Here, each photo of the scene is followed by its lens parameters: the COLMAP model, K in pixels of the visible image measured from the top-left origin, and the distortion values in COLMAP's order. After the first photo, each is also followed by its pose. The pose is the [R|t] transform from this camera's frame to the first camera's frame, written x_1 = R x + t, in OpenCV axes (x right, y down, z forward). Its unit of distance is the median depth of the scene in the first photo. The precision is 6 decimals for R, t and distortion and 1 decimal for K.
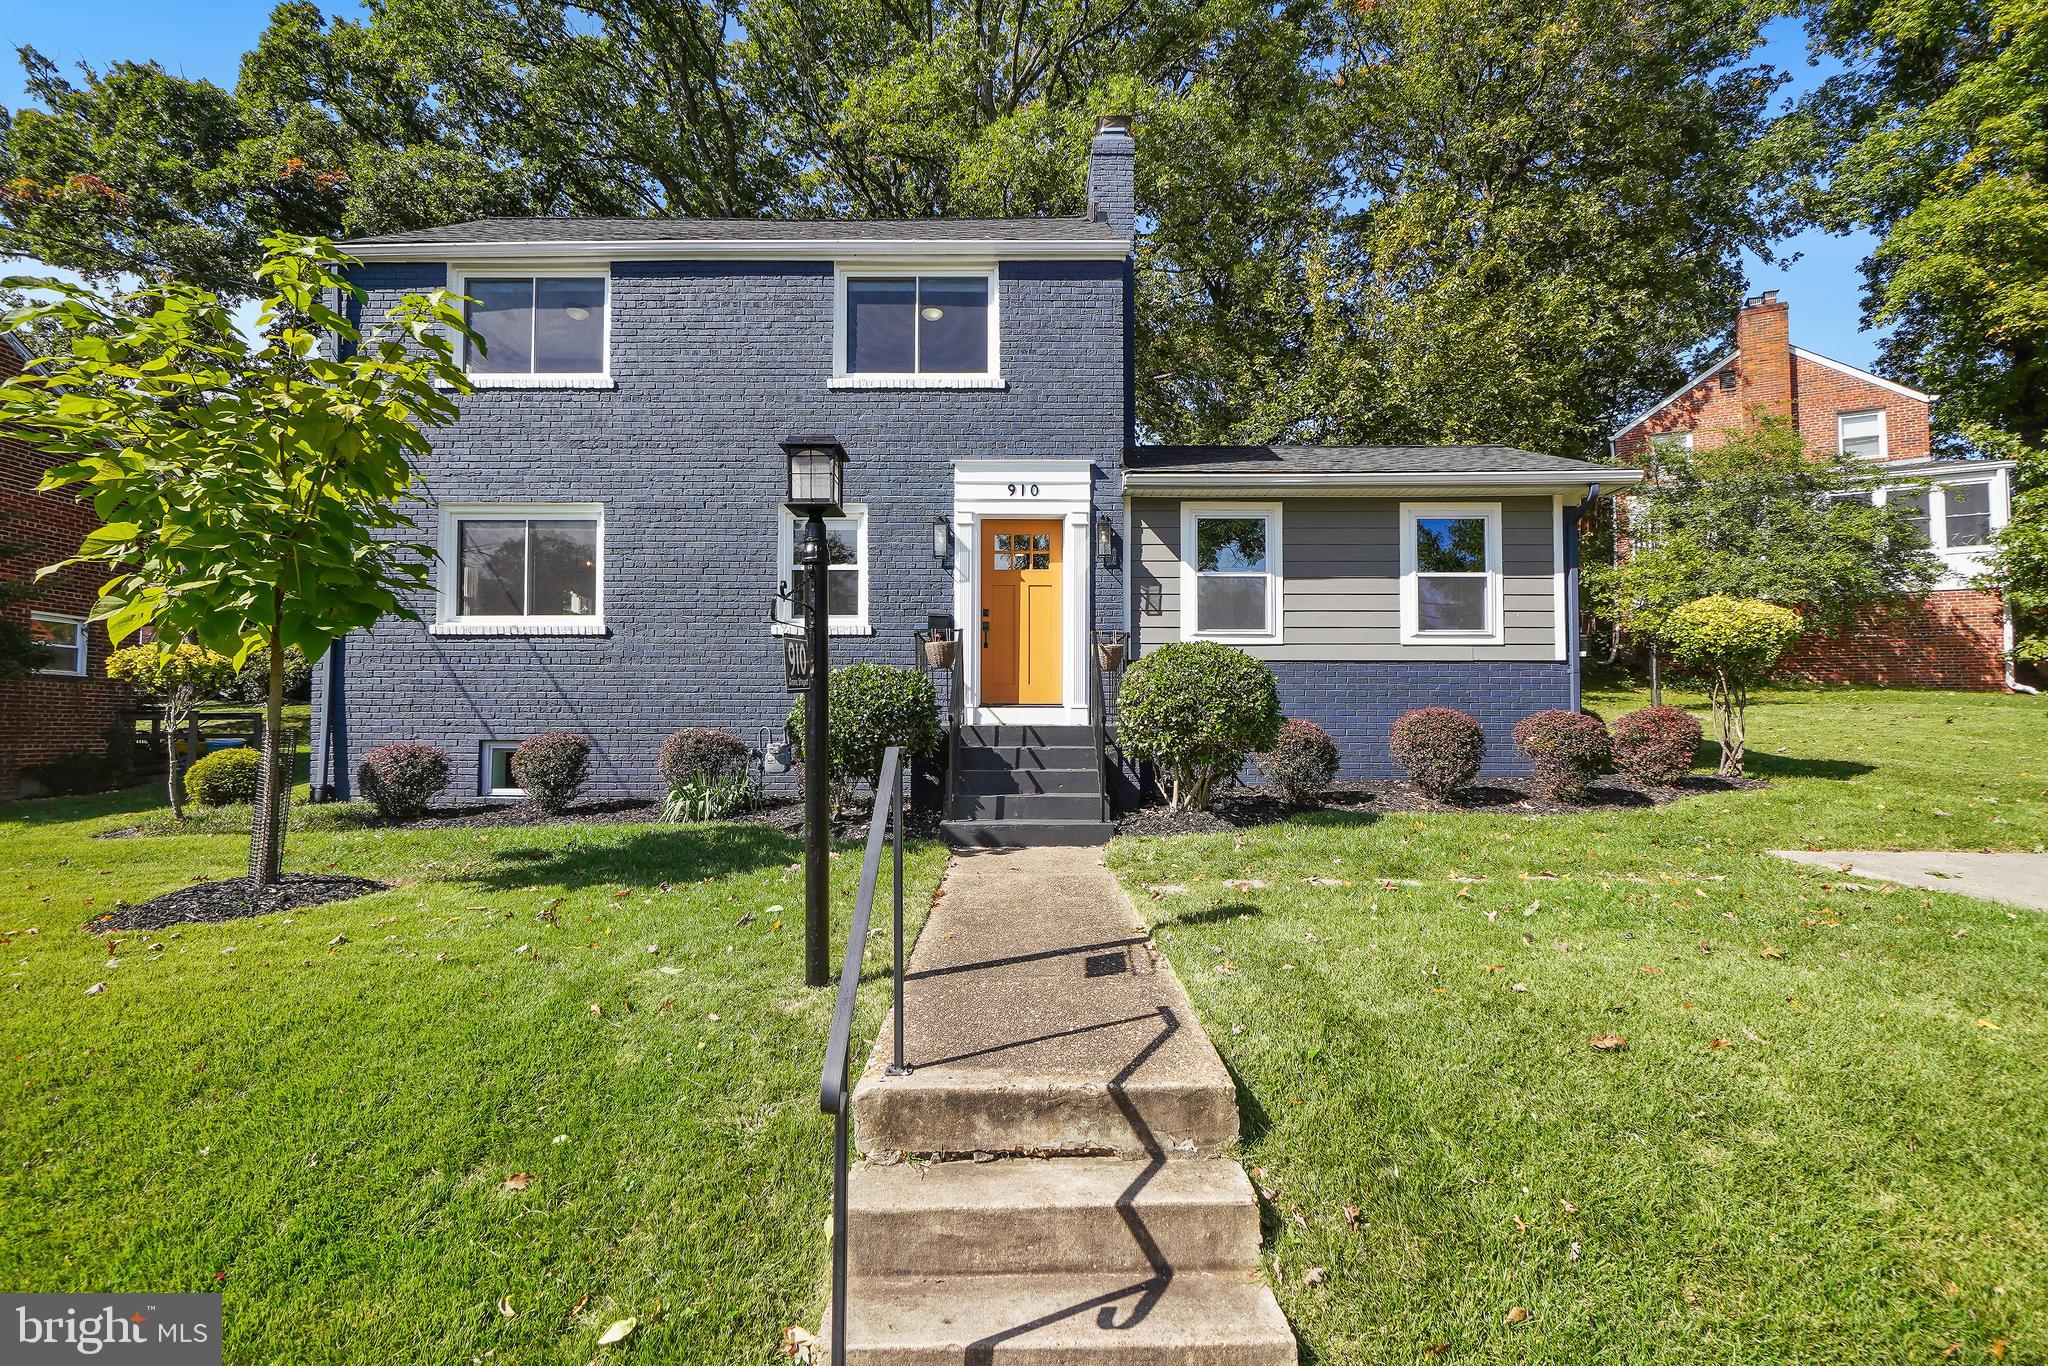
lens RADIAL K [[974.4, 0, 1022.3], [0, 974.4, 664.3], [0, 0, 1]] dist [-0.035964, 0.024101]
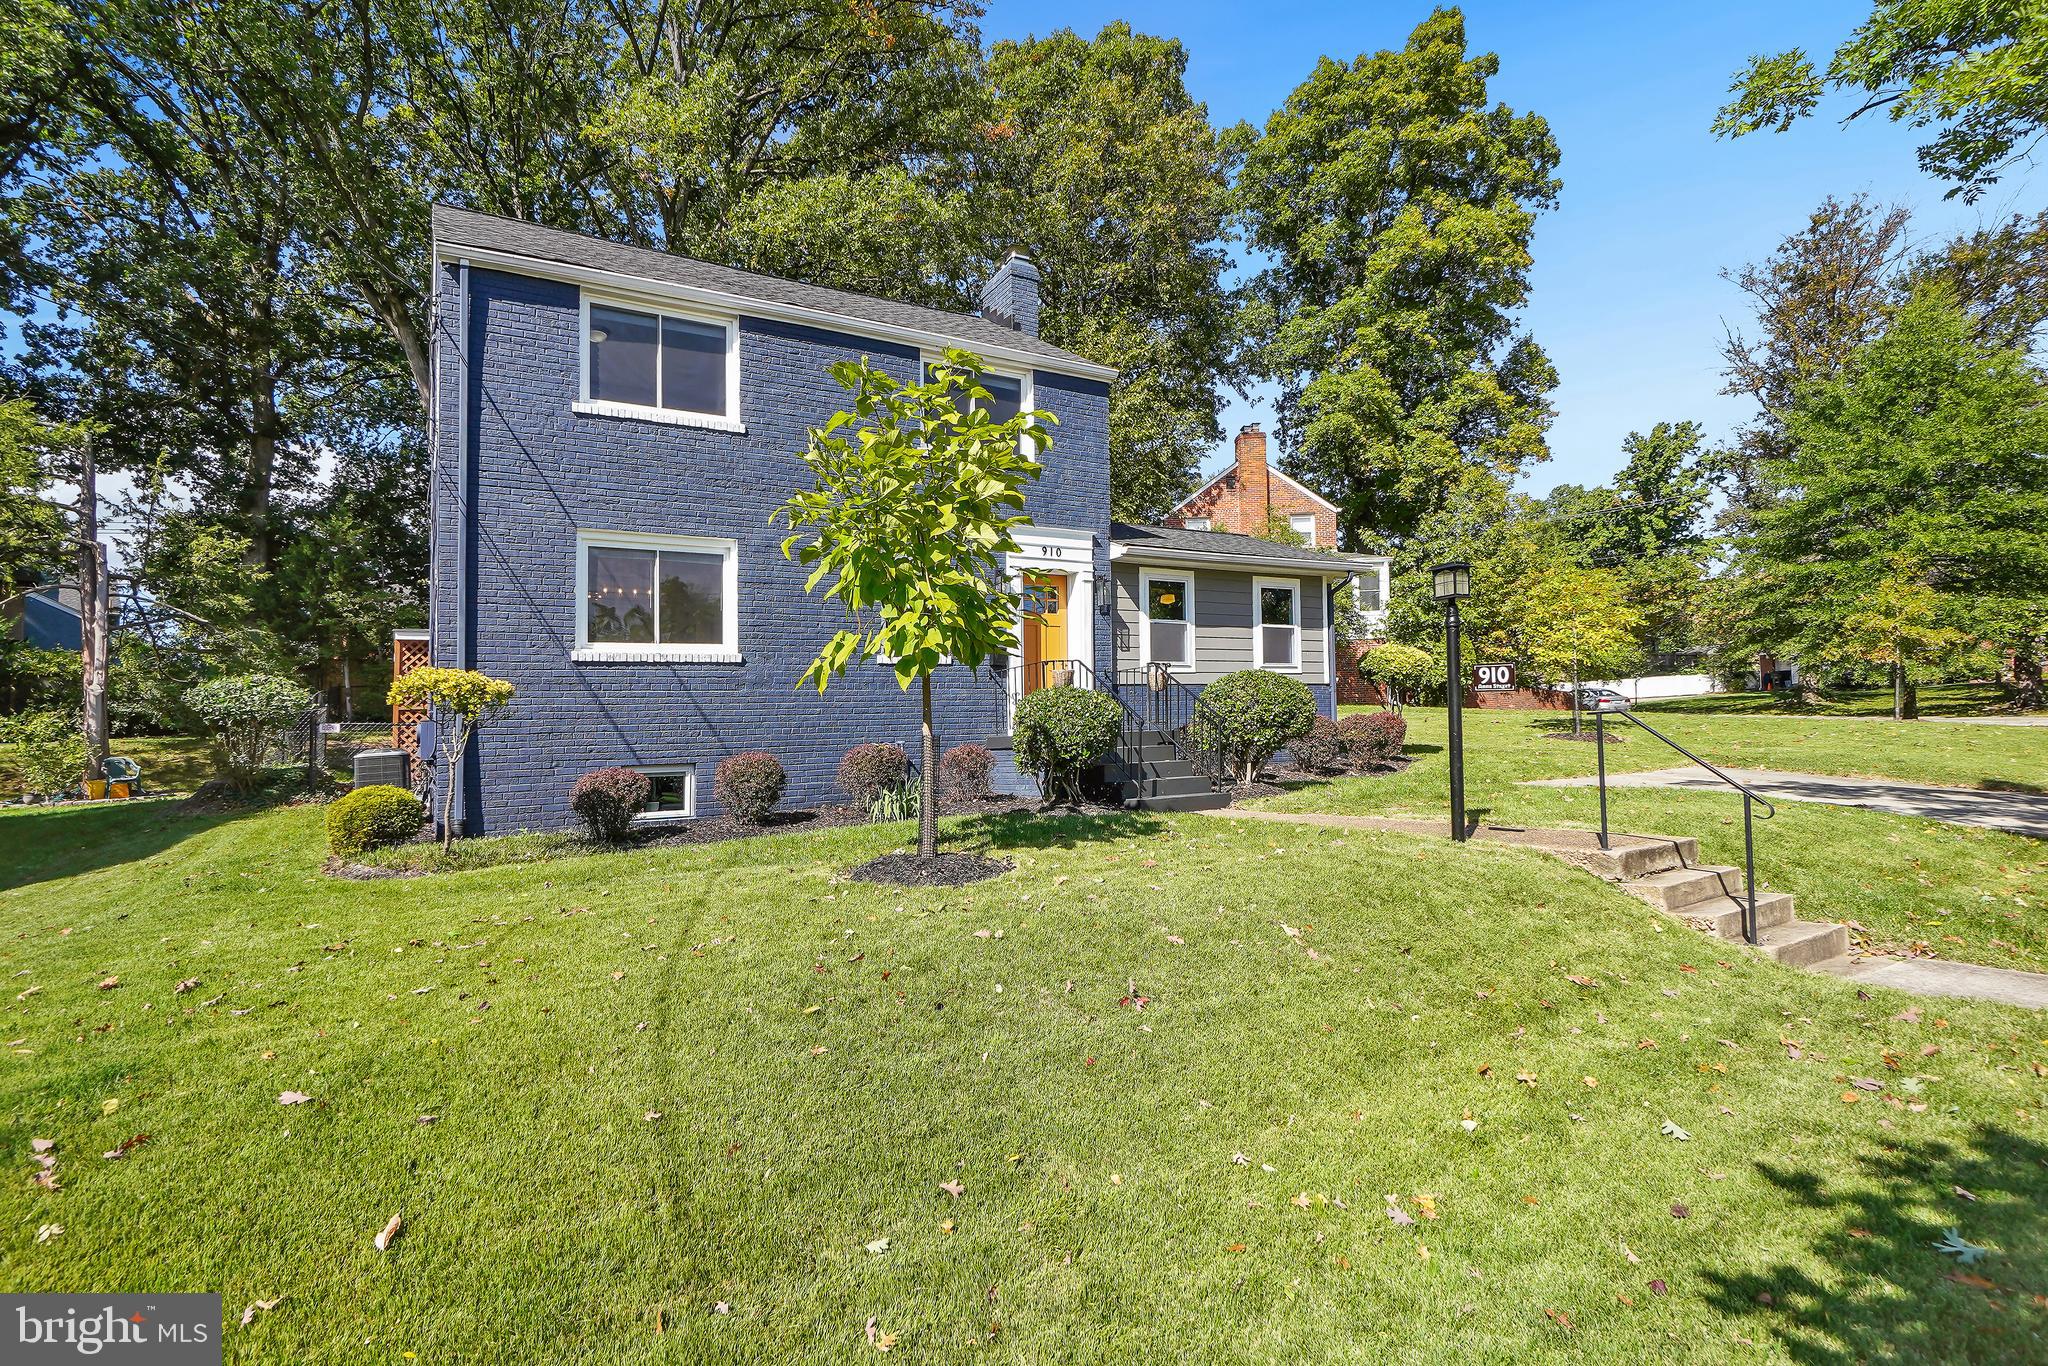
lens RADIAL K [[914.3, 0, 1024.7], [0, 914.3, 694.9], [0, 0, 1]] dist [-0.005459, -0.000274]
pose [[0.885017, -0.009212, 0.465467, -0.565802], [0.010812, 0.999941, -0.000769, 0.008337], [-0.465433, 0.005714, 0.885065, -0.037741]]
